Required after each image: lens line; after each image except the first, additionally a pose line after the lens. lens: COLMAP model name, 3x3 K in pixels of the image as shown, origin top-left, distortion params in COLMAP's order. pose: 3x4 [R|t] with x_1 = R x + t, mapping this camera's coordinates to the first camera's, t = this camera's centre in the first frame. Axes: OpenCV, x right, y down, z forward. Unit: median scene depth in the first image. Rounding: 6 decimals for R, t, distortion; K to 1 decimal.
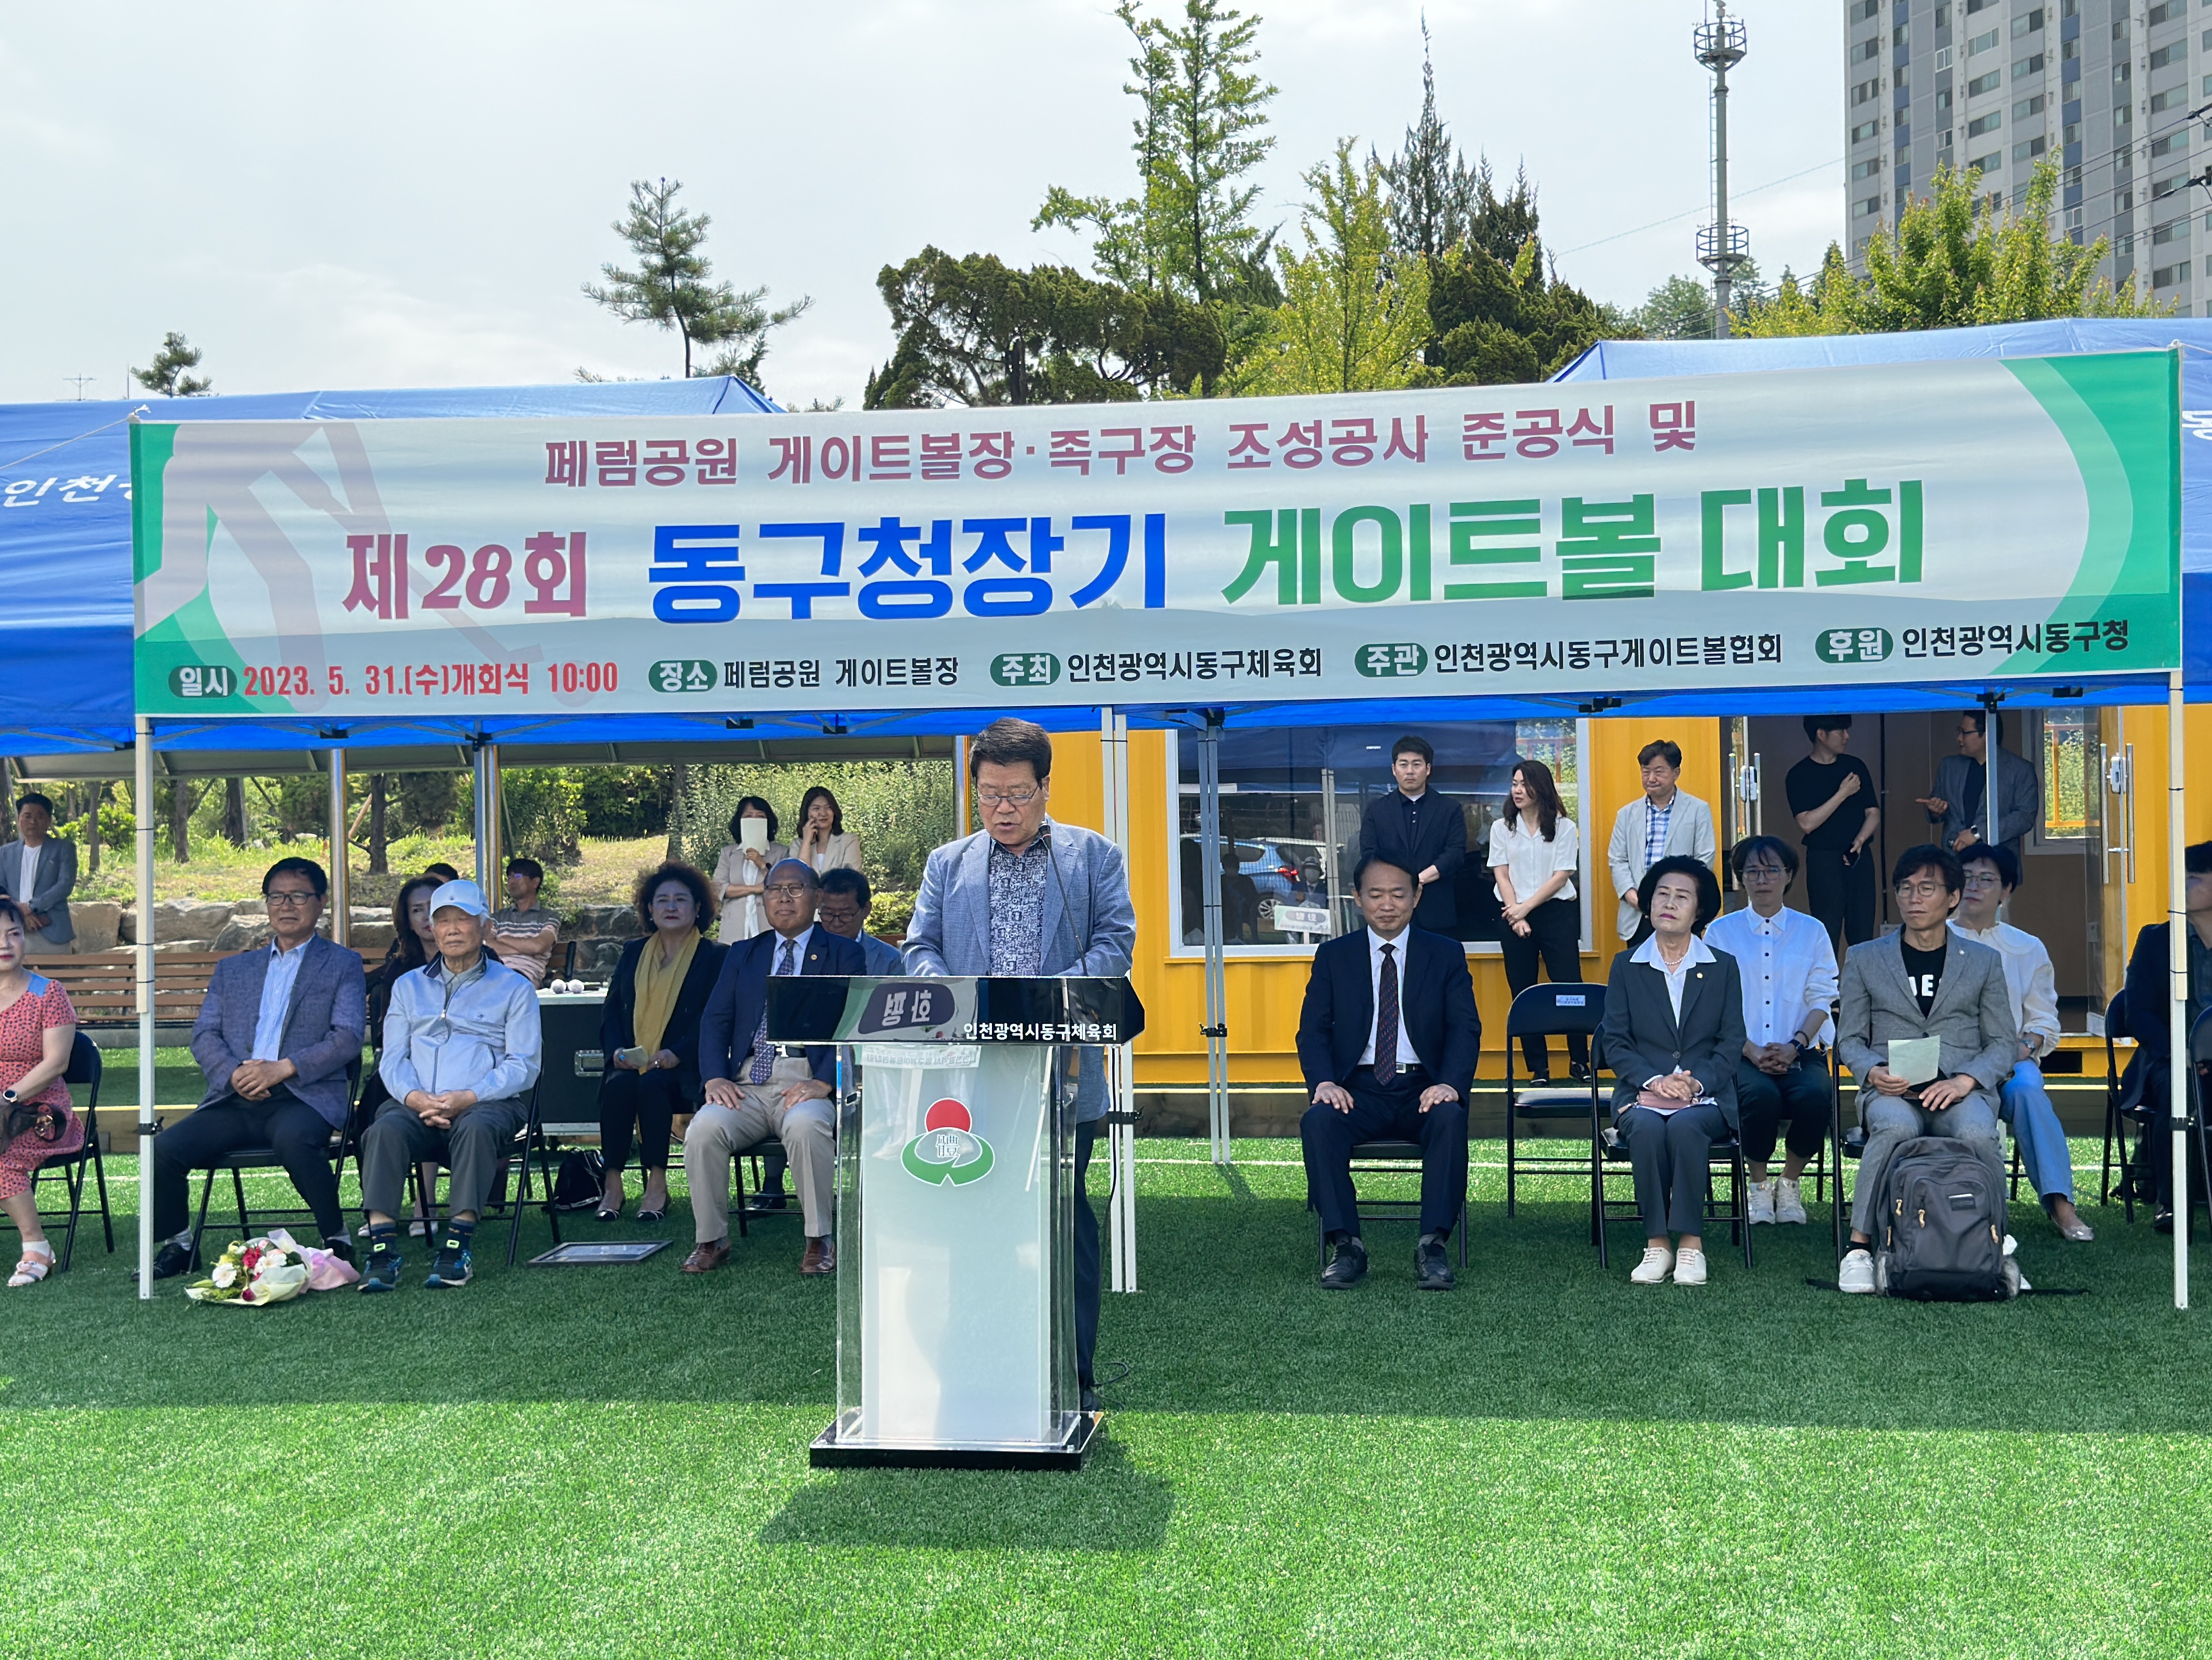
lens RADIAL K [[2942.3, 0, 1085.6], [0, 2942.3, 840.4], [0, 0, 1]] dist [0.136808, 0.000000]
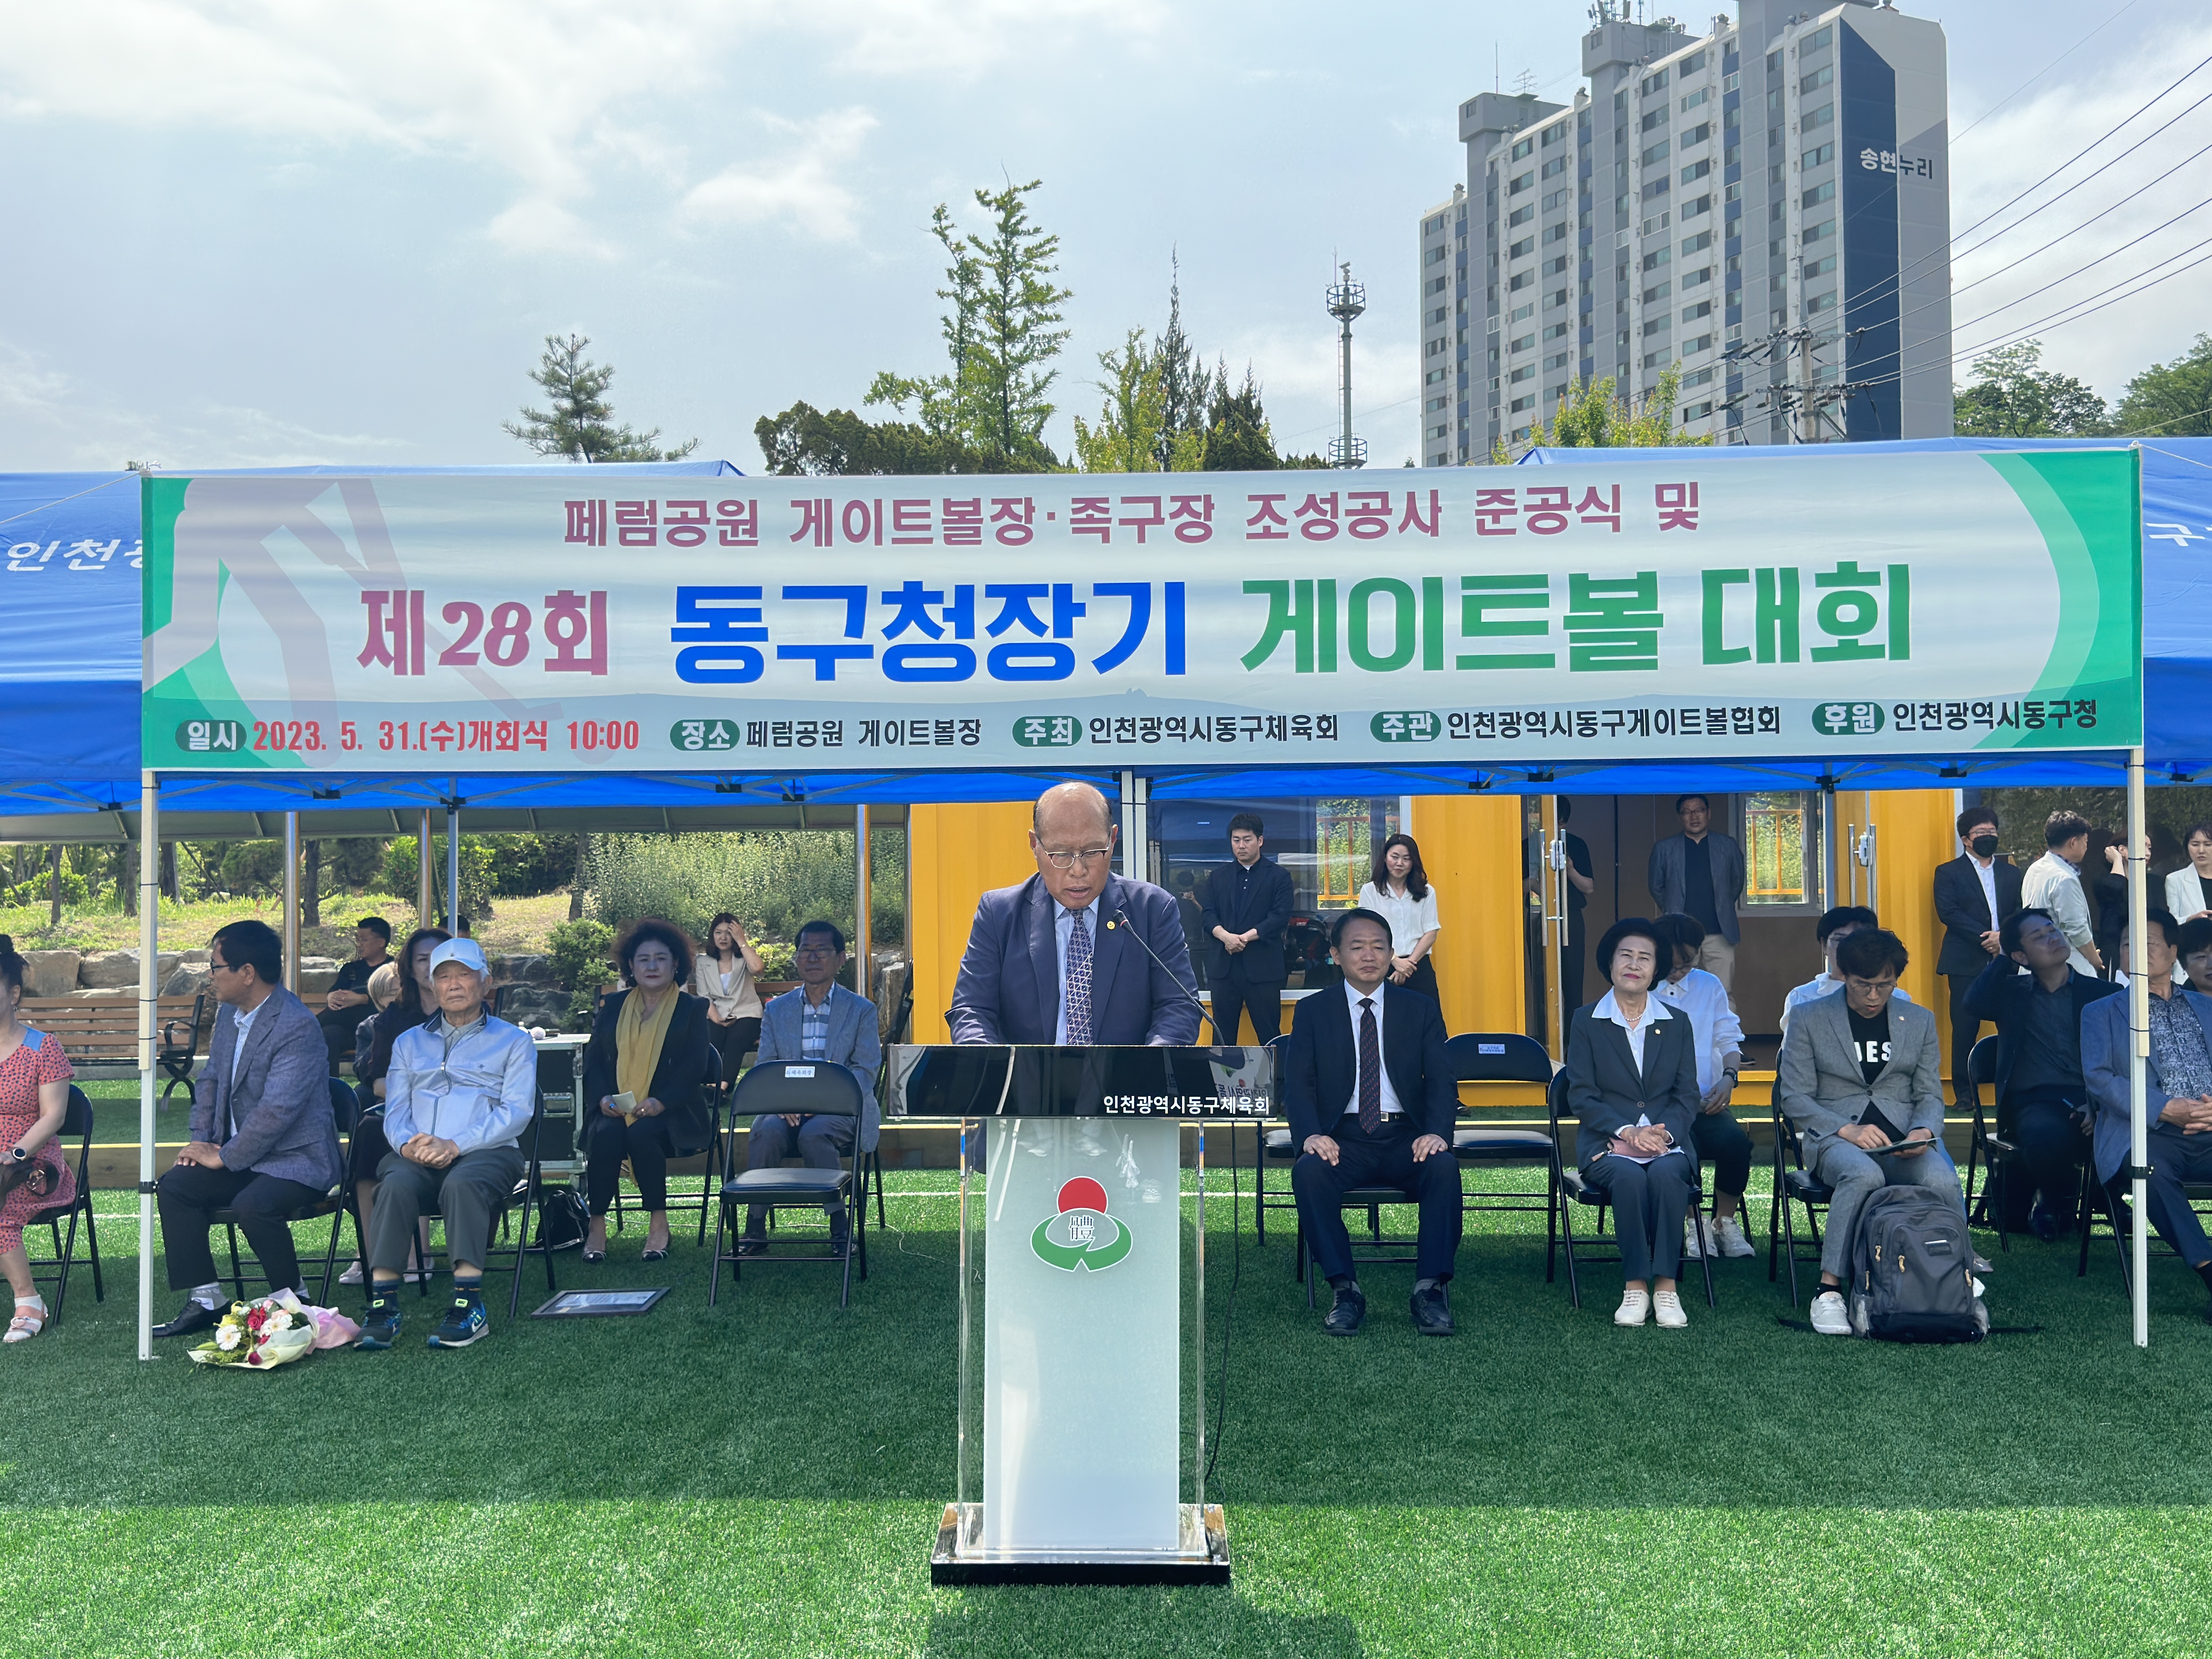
lens RADIAL K [[2263.7, 0, 1081.9], [0, 2263.7, 863.8], [0, 0, 1]] dist [0.070880, 0.000000]
pose [[0.994383, 0.007404, 0.105582, -0.089983], [-0.005598, 0.999833, -0.017391, 0.001219], [-0.105693, 0.016703, 0.994259, 0.216144]]
